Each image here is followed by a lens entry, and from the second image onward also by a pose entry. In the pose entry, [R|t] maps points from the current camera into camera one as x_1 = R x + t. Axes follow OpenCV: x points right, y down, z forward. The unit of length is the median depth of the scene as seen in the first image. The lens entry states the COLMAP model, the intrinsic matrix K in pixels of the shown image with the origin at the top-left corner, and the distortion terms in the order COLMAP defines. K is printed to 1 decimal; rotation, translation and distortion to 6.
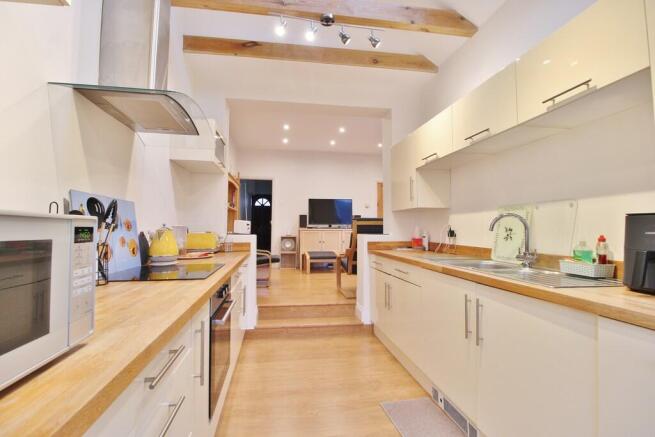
lens RADIAL K [[305.9, 0, 326.0], [0, 305.9, 219.0], [0, 0, 1]] dist [0.000436, -0.000399]
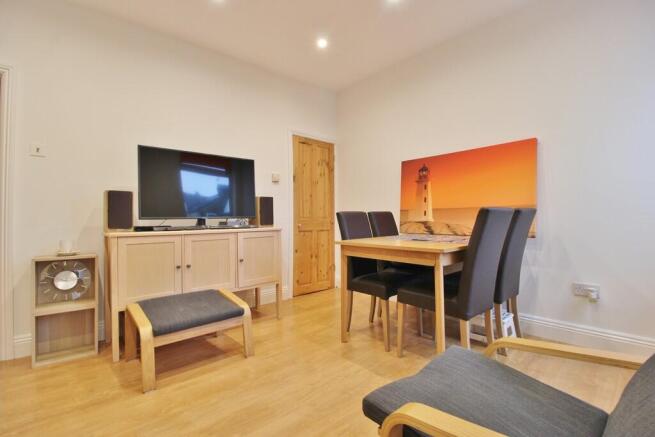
lens RADIAL K [[305.9, 0, 324.9], [0, 305.9, 220.1], [0, 0, 1]] dist [0.000436, -0.000399]
pose [[0.861183, -0.017024, 0.508010, -0.051193], [0.007794, 0.999764, 0.020291, 0.013551], [-0.508235, -0.013515, 0.861112, 0.588487]]
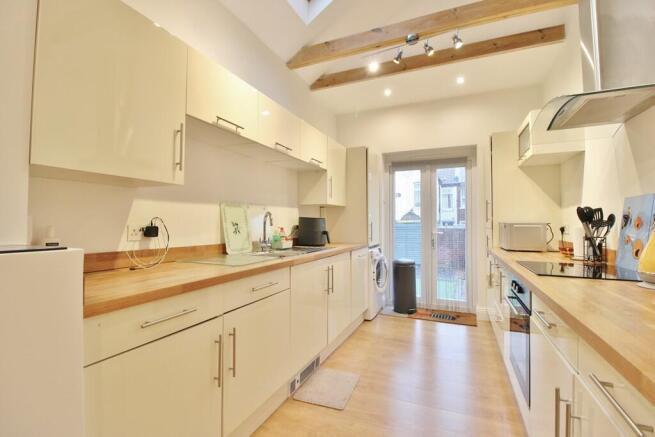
lens RADIAL K [[305.9, 0, 325.6], [0, 305.9, 218.0], [0, 0, 1]] dist [0.000436, -0.000399]
pose [[-0.840380, 0.008704, 0.541928, -0.309779], [-0.018196, 0.998854, -0.044260, 0.061052], [-0.541692, -0.047056, -0.839259, 1.945768]]
